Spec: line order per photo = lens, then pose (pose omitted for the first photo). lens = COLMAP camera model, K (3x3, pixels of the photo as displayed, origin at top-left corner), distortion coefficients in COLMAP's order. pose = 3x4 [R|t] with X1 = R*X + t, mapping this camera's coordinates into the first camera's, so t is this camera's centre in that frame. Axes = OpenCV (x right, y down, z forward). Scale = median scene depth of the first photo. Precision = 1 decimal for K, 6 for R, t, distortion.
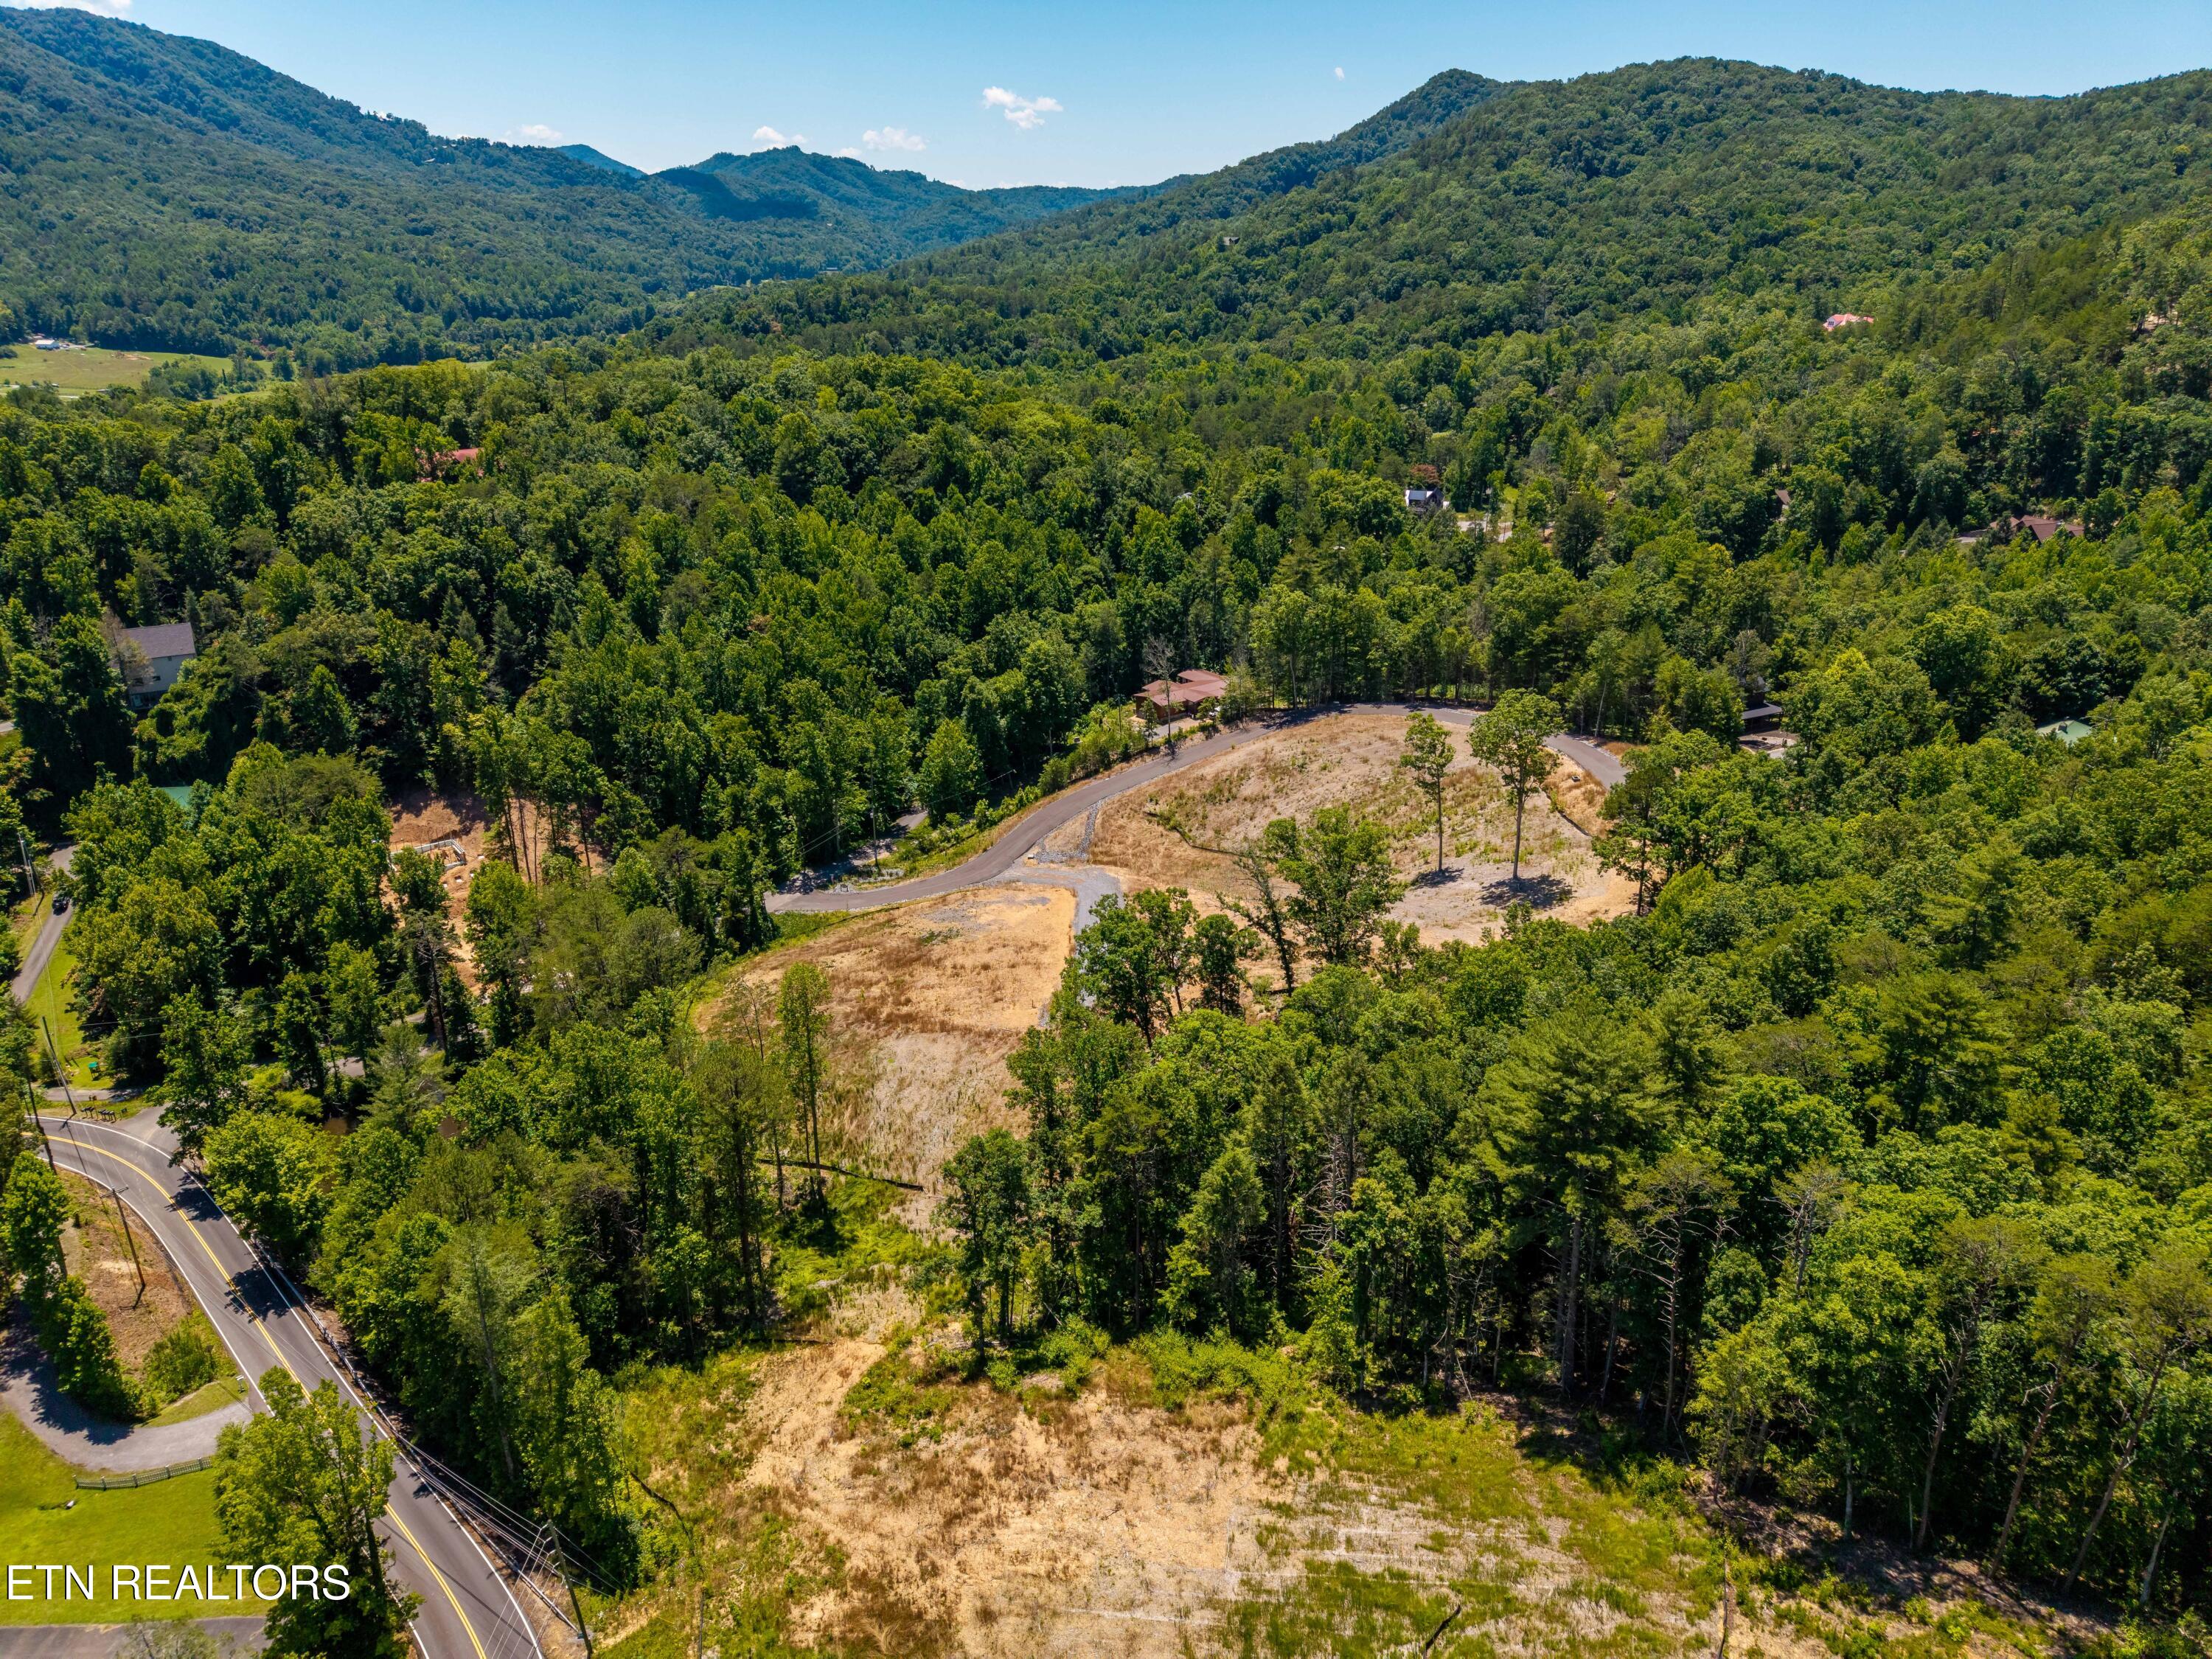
lens RADIAL K [[1482.3, 0, 1112.6], [0, 1482.3, 830.3], [0, 0, 1]] dist [0.025538, -0.022732]
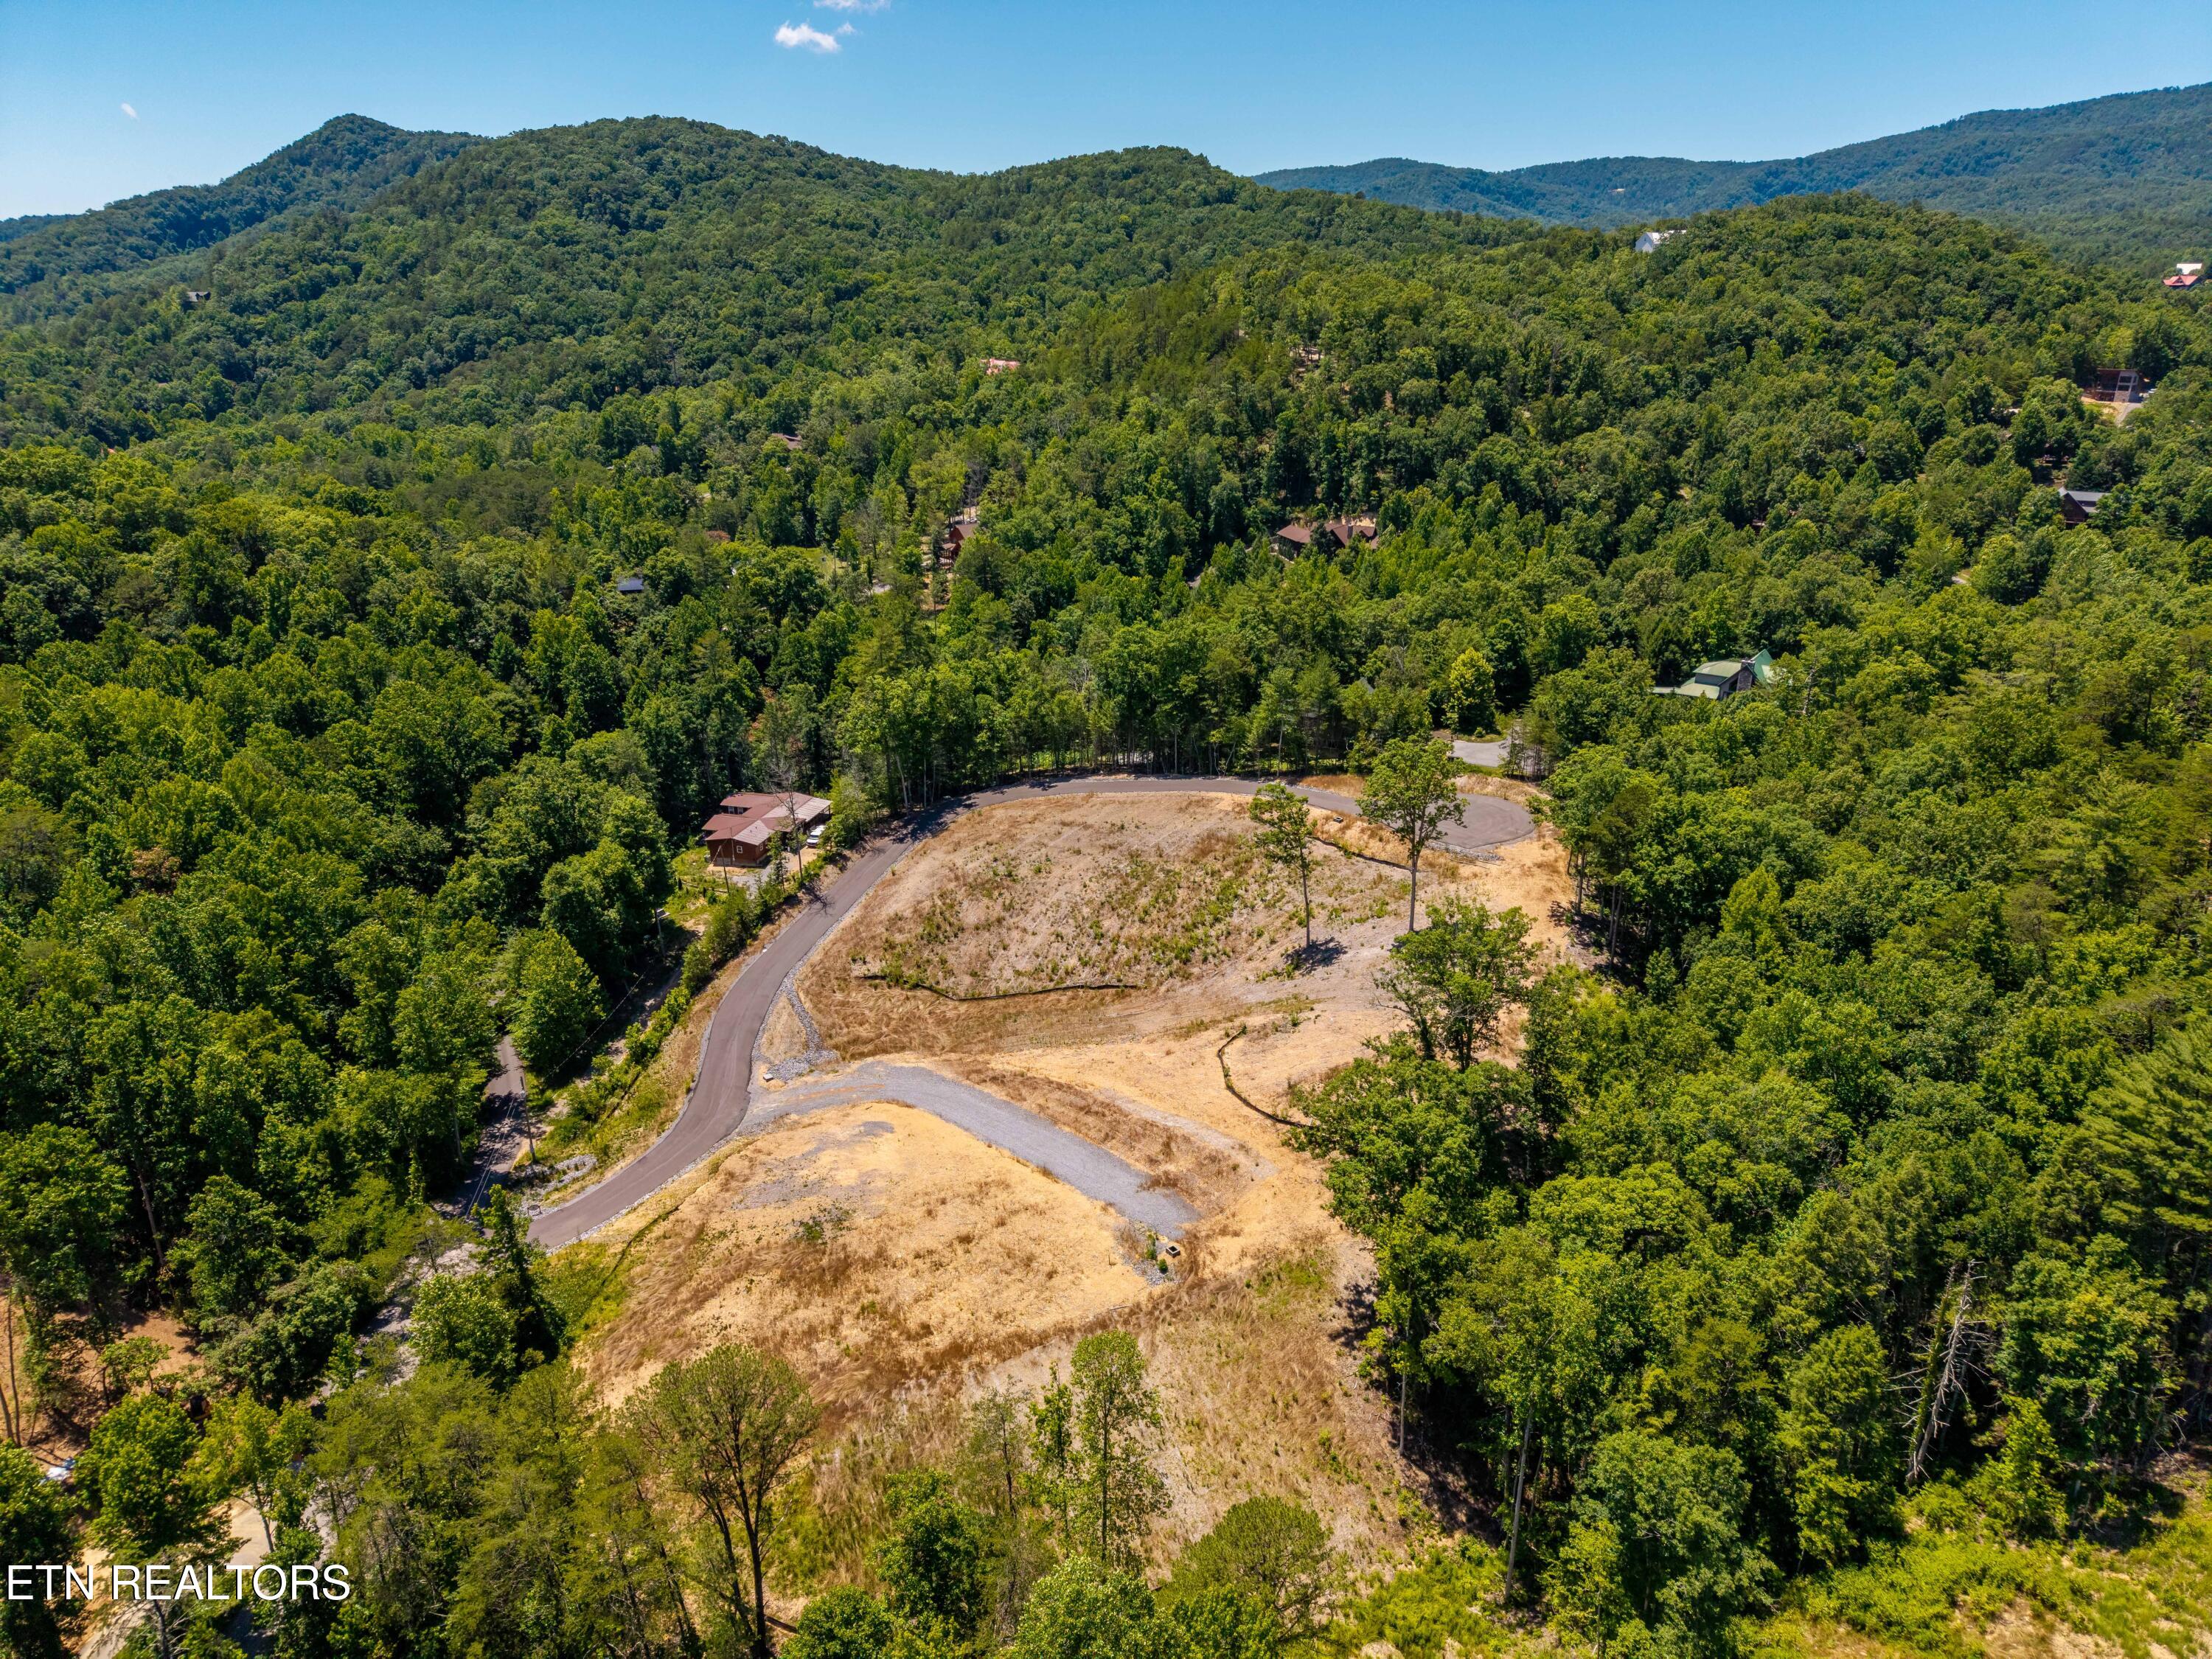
lens RADIAL K [[1482.3, 0, 1113.2], [0, 1482.3, 832.2], [0, 0, 1]] dist [0.025538, -0.022732]
pose [[0.774736, -0.218307, 0.593403, -0.224175], [0.238803, 0.970021, 0.045083, -0.062760], [-0.585455, 0.106779, 0.803642, 0.182573]]
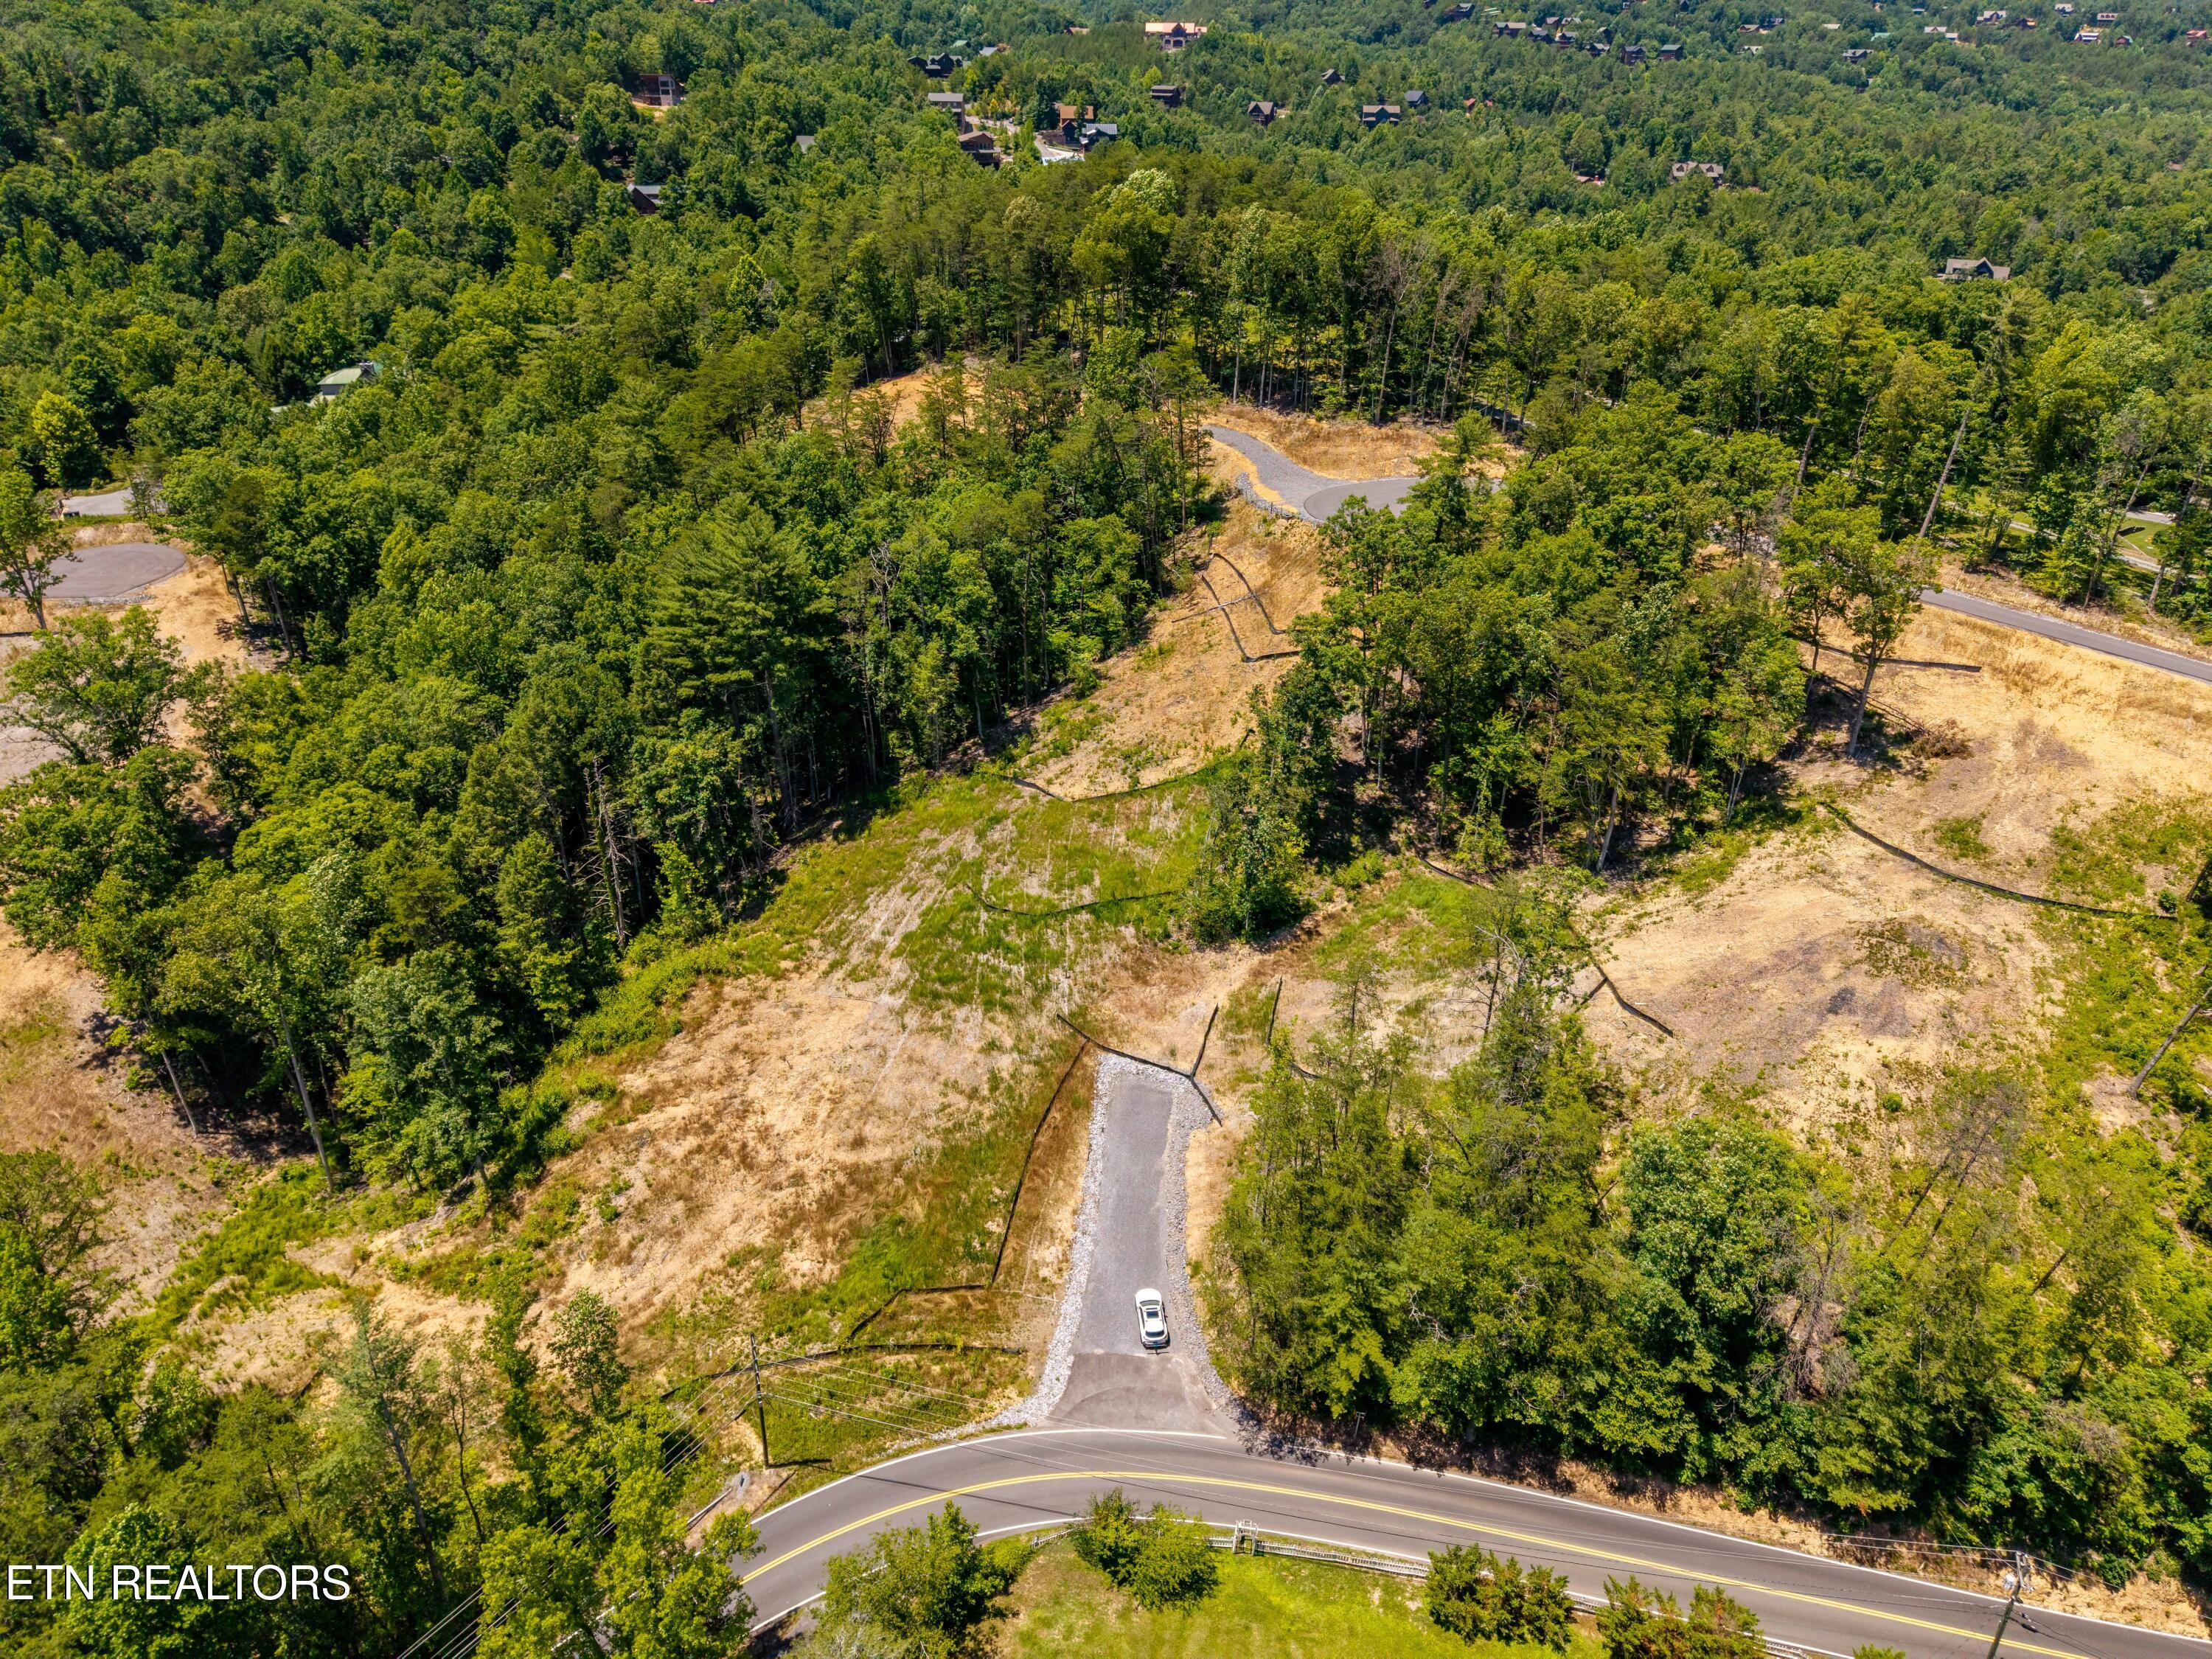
lens RADIAL K [[1482.3, 0, 1108.9], [0, 1482.3, 834.5], [0, 0, 1]] dist [0.025538, -0.022732]
pose [[0.082084, -0.479996, 0.873422, -0.258221], [0.372577, 0.827616, 0.419808, -0.021093], [-0.924364, 0.290958, 0.246769, 0.127141]]
